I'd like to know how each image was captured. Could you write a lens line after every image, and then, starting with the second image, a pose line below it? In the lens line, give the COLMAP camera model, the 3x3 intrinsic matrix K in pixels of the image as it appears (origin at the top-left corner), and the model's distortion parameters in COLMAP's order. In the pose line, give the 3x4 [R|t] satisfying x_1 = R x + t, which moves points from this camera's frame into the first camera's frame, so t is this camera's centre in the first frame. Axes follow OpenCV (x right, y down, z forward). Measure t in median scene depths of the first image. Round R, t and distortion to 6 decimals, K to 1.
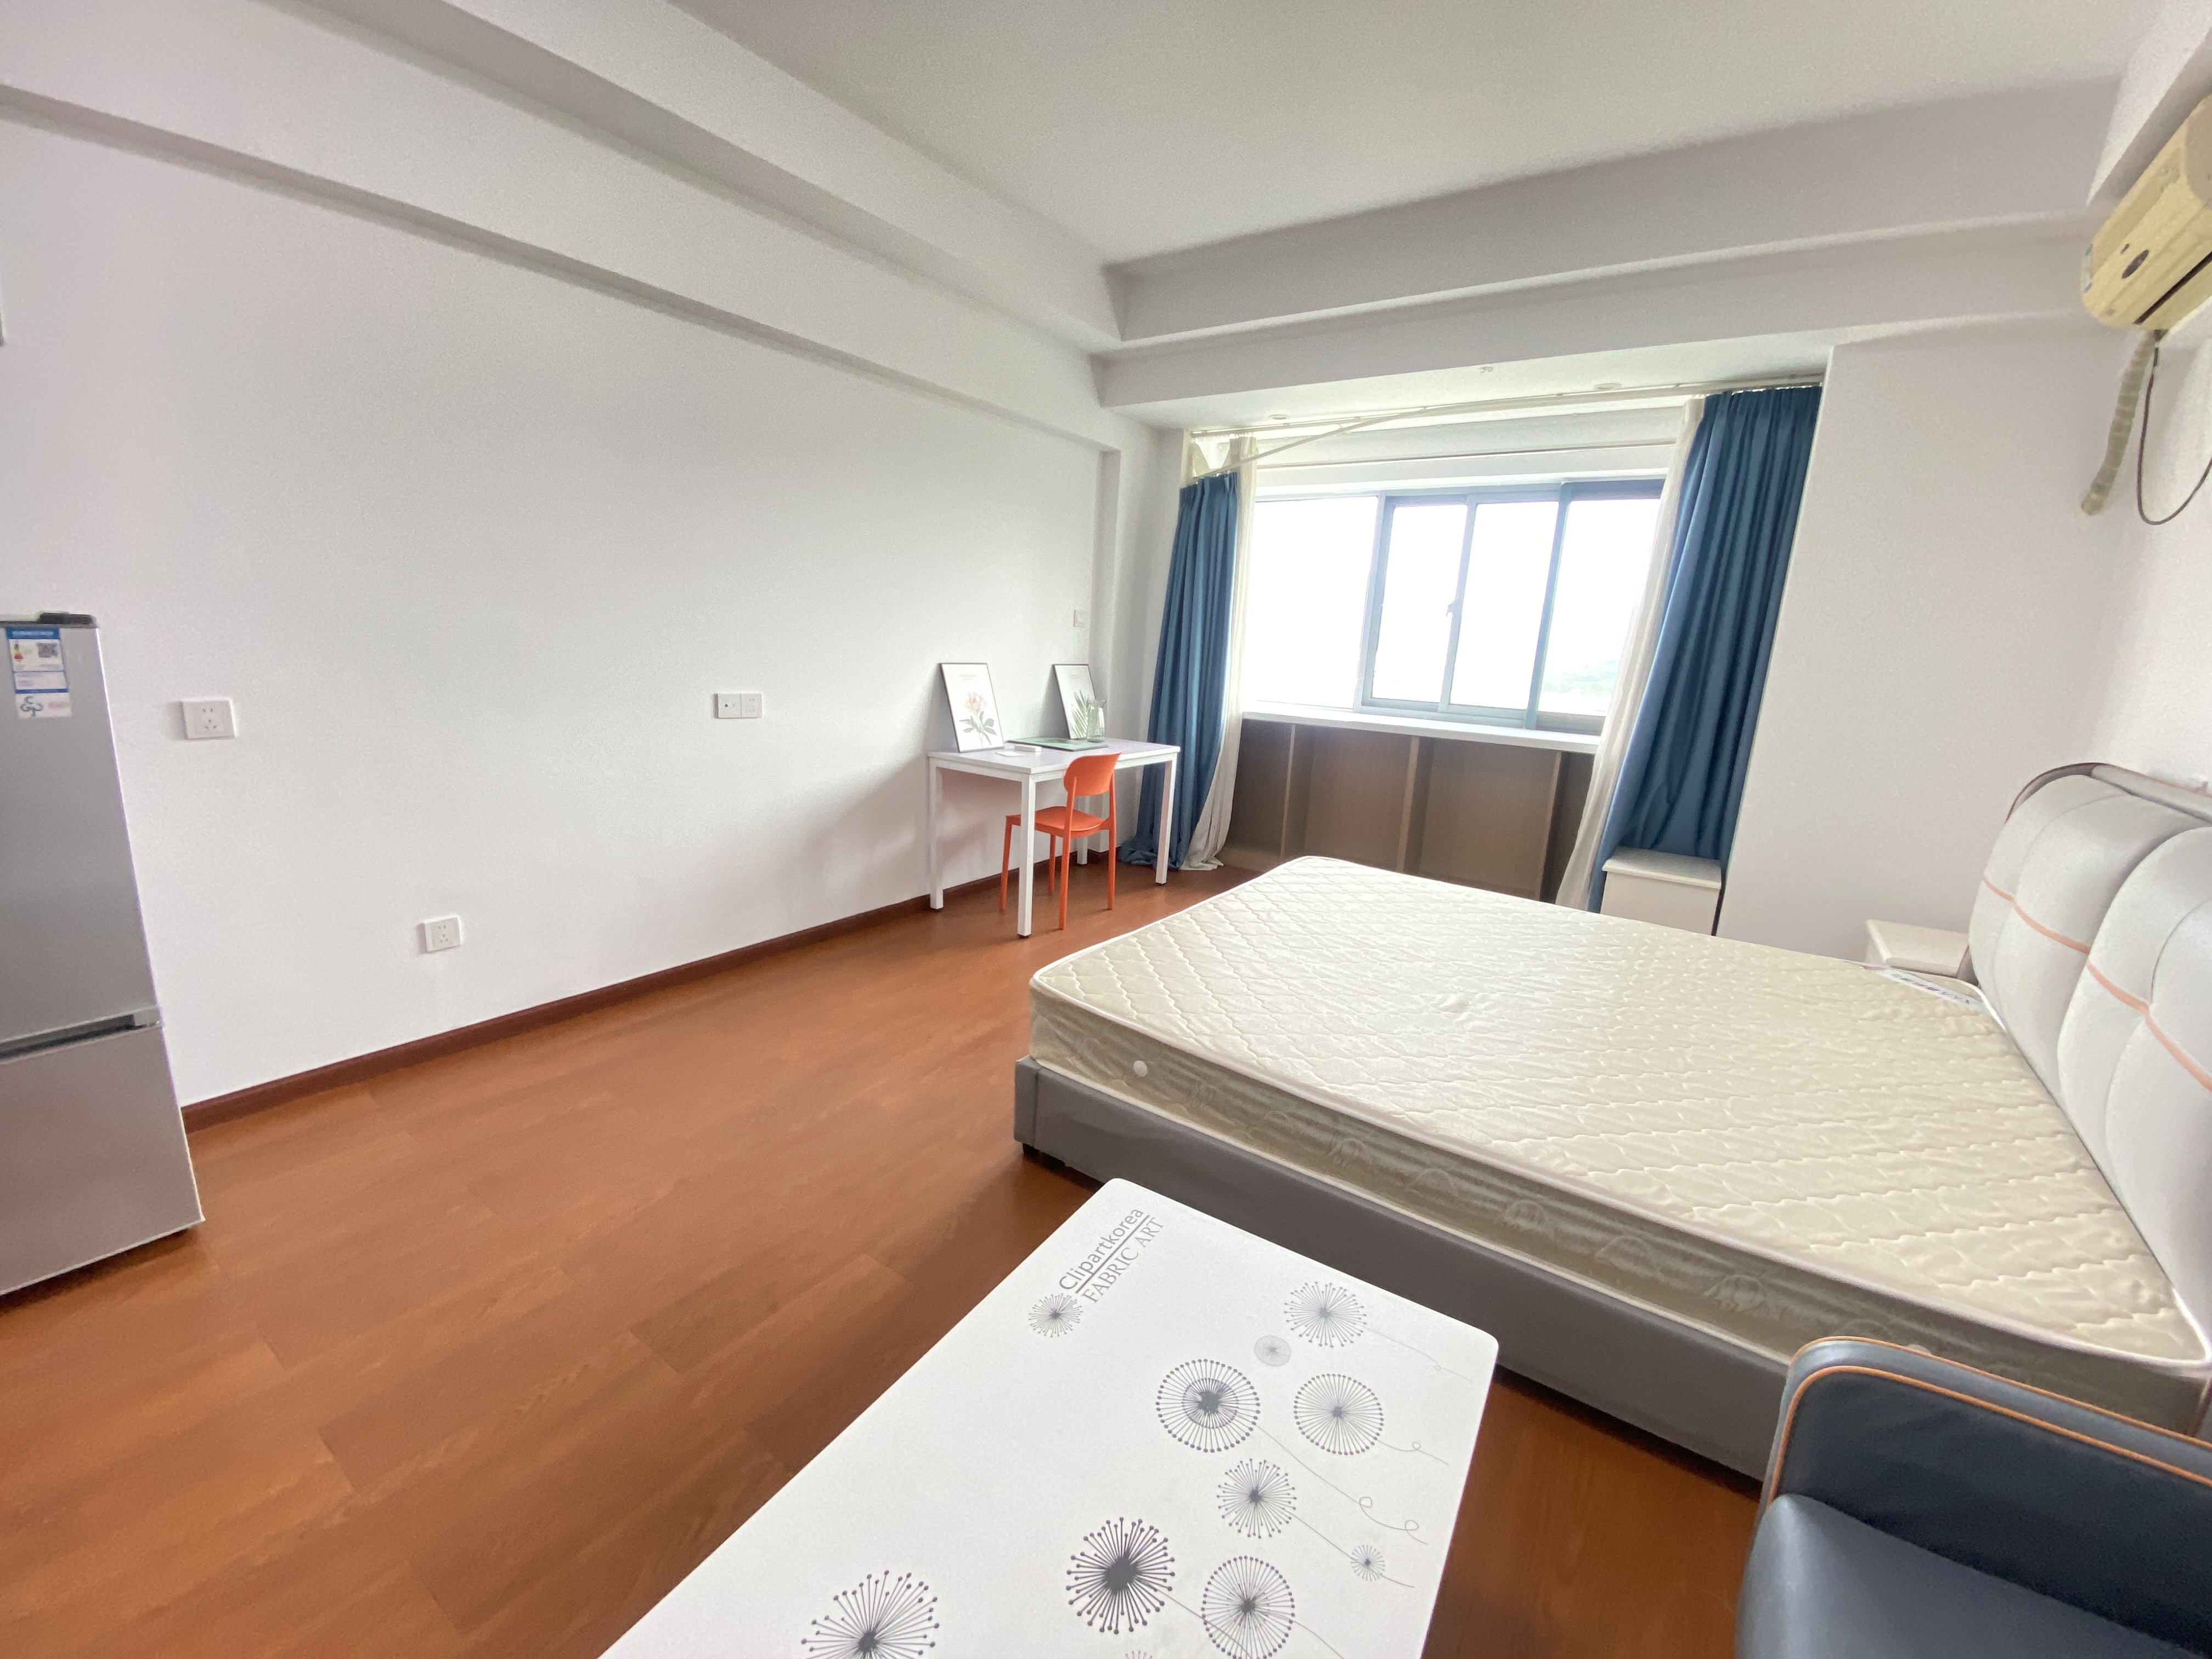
lens RADIAL K [[901.5, 0, 1101.5], [0, 901.5, 826.4], [0, 0, 1]] dist [0.008702, -0.014358]
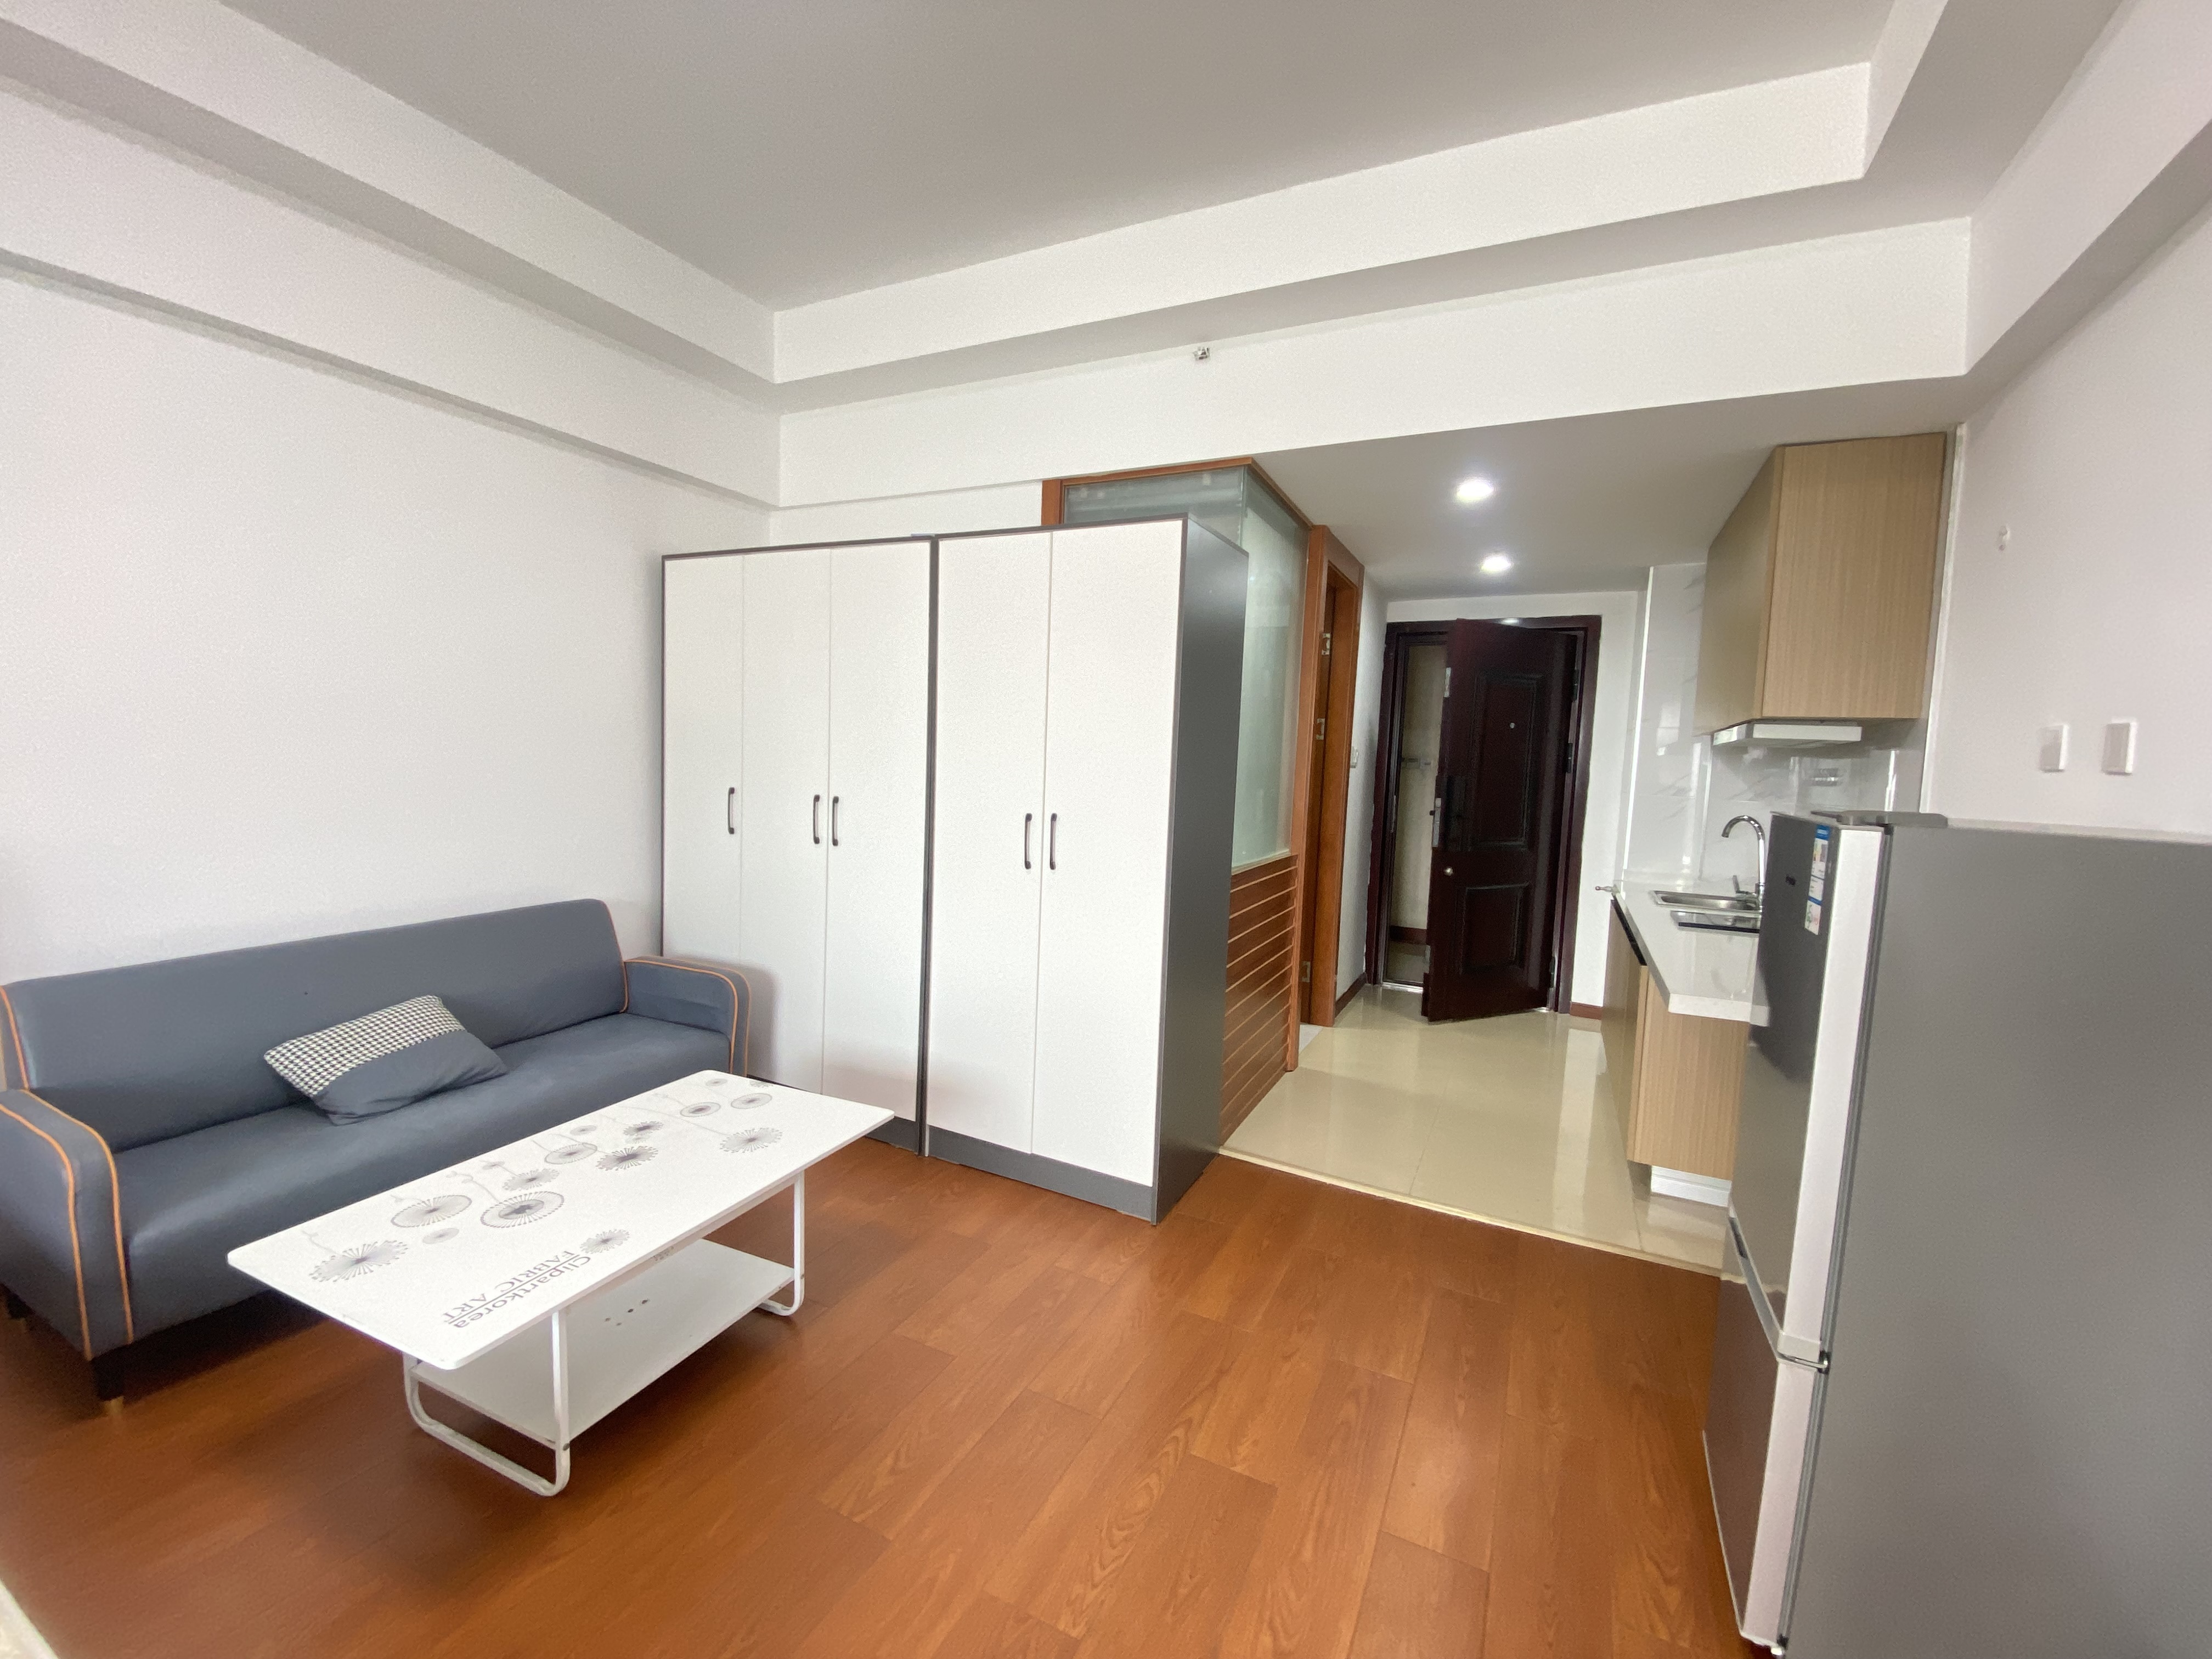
lens RADIAL K [[901.5, 0, 1100.2], [0, 901.5, 828.4], [0, 0, 1]] dist [0.008702, -0.014358]
pose [[-0.985449, -0.082761, -0.148463, -0.276857], [-0.122054, 0.952438, 0.279220, -0.256764], [0.118293, 0.293277, -0.948681, 1.160359]]
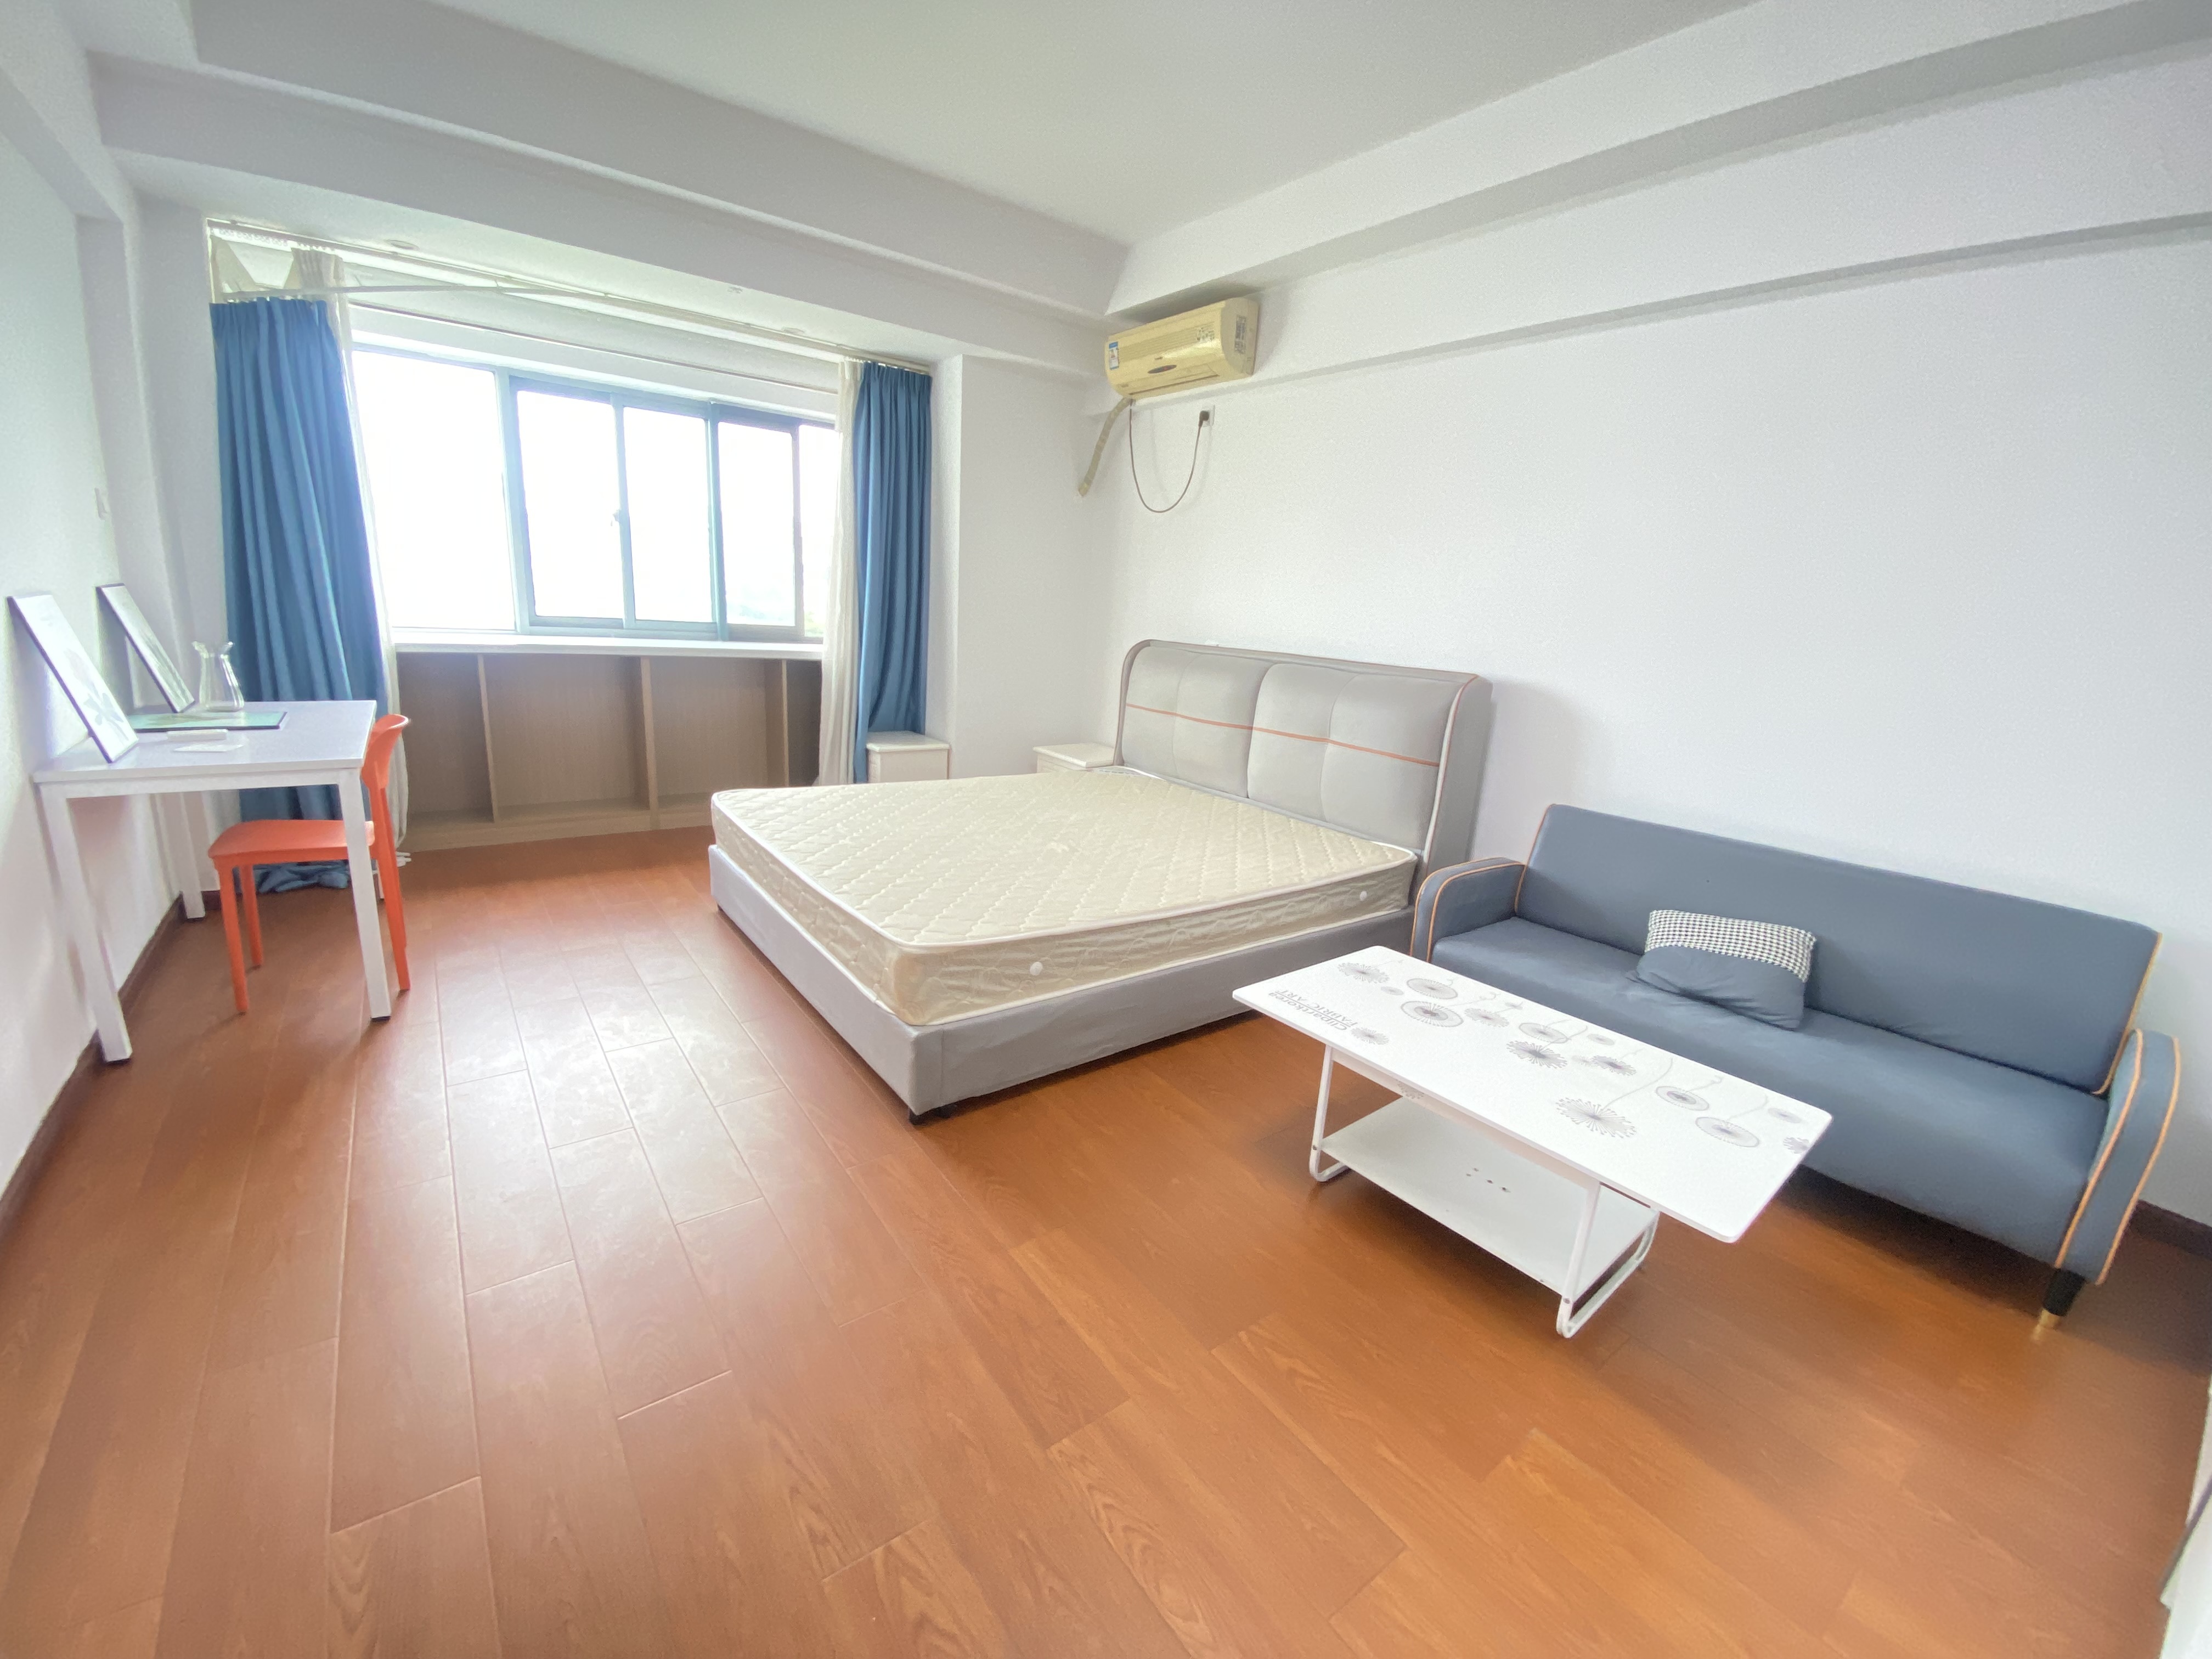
lens RADIAL K [[901.5, 0, 1108.1], [0, 901.5, 825.1], [0, 0, 1]] dist [0.008702, -0.014358]
pose [[0.314633, -0.261716, 0.912421, -0.842457], [0.154505, 0.962540, 0.222813, -0.133616], [-0.936555, 0.070870, 0.343283, 0.465713]]
